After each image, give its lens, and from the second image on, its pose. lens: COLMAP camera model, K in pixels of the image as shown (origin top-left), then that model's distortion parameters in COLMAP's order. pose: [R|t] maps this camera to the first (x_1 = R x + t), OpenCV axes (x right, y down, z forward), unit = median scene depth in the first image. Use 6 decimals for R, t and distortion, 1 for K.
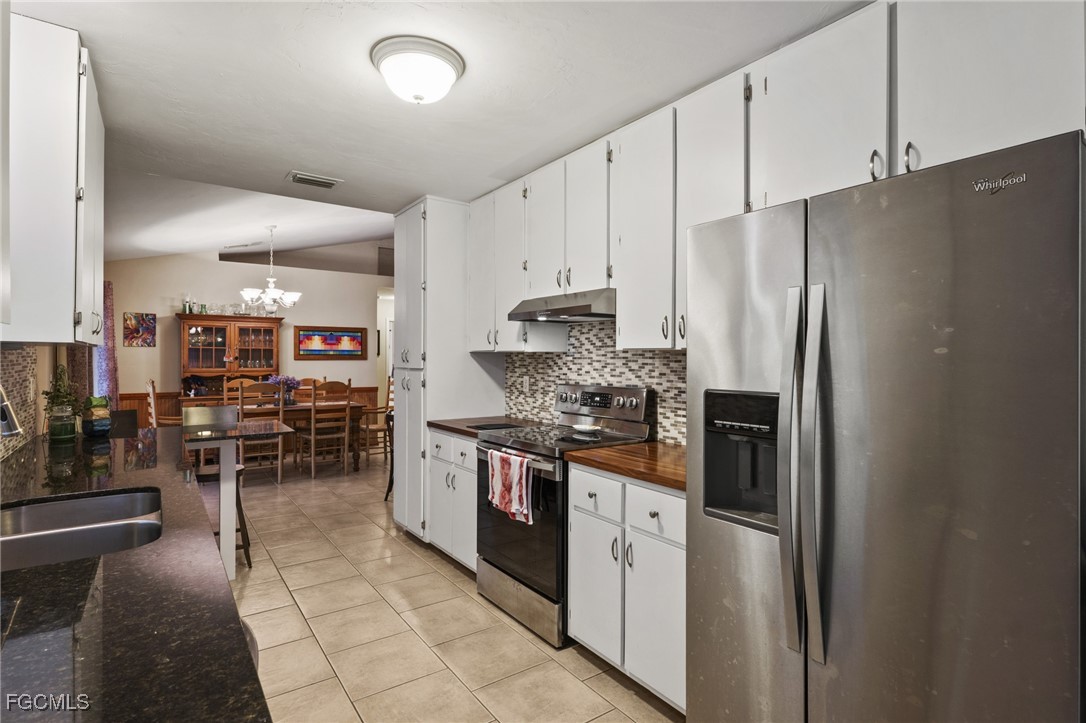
lens RADIAL K [[552.4, 0, 543.8], [0, 552.4, 362.8], [0, 0, 1]] dist [0.003066, 0.000393]
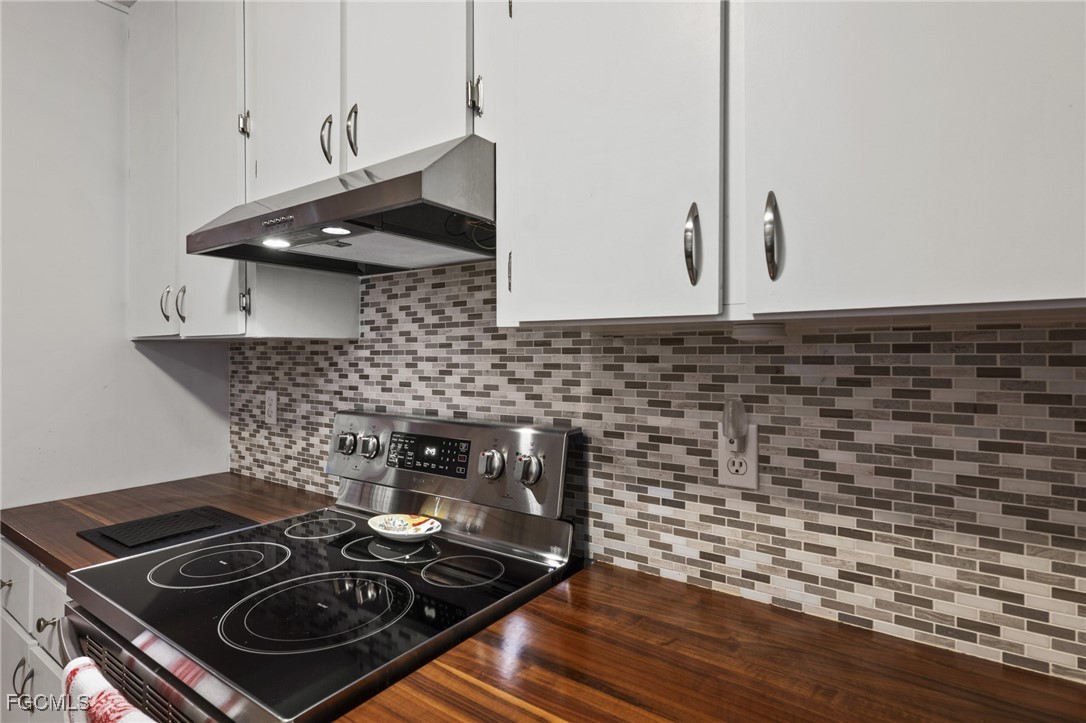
lens RADIAL K [[552.4, 0, 547.4], [0, 552.4, 354.6], [0, 0, 1]] dist [0.003066, 0.000393]
pose [[0.942397, -0.003450, 0.334480, 0.040276], [0.005814, 0.999965, -0.006067, -0.003647], [-0.334447, 0.007663, 0.942383, 0.567364]]
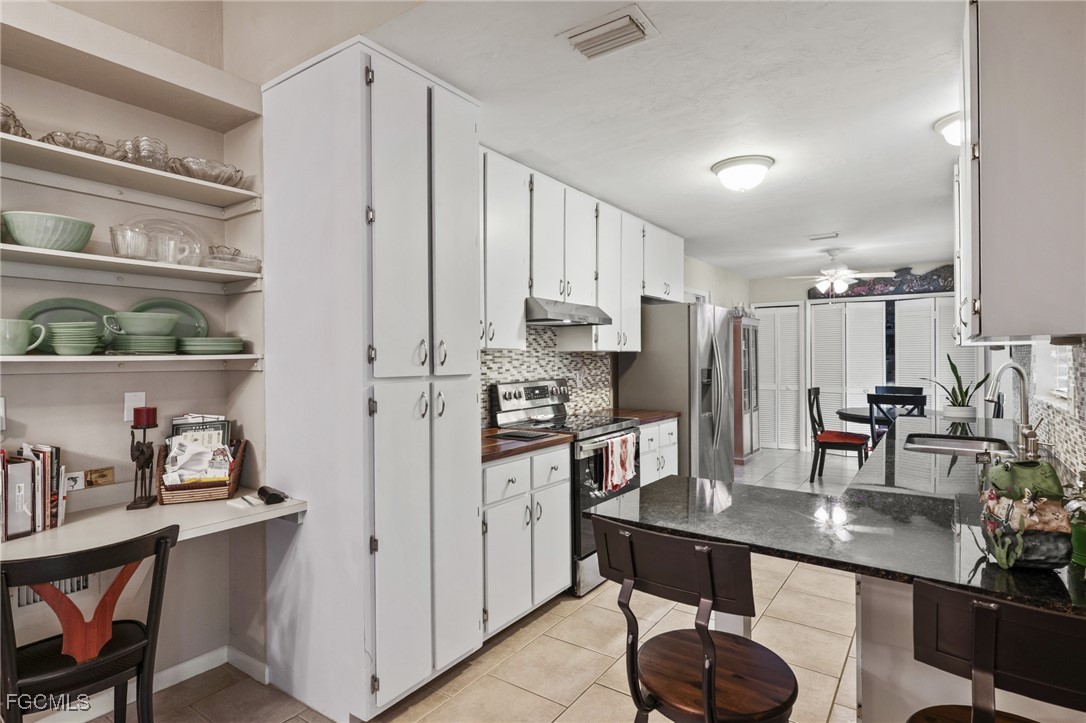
lens RADIAL K [[552.4, 0, 545.2], [0, 552.4, 358.1], [0, 0, 1]] dist [0.003066, 0.000393]
pose [[-0.332347, 0.004031, 0.943149, -0.984794], [0.016476, 0.999863, 0.001533, -0.006964], [-0.943013, 0.016049, -0.332368, 1.335671]]
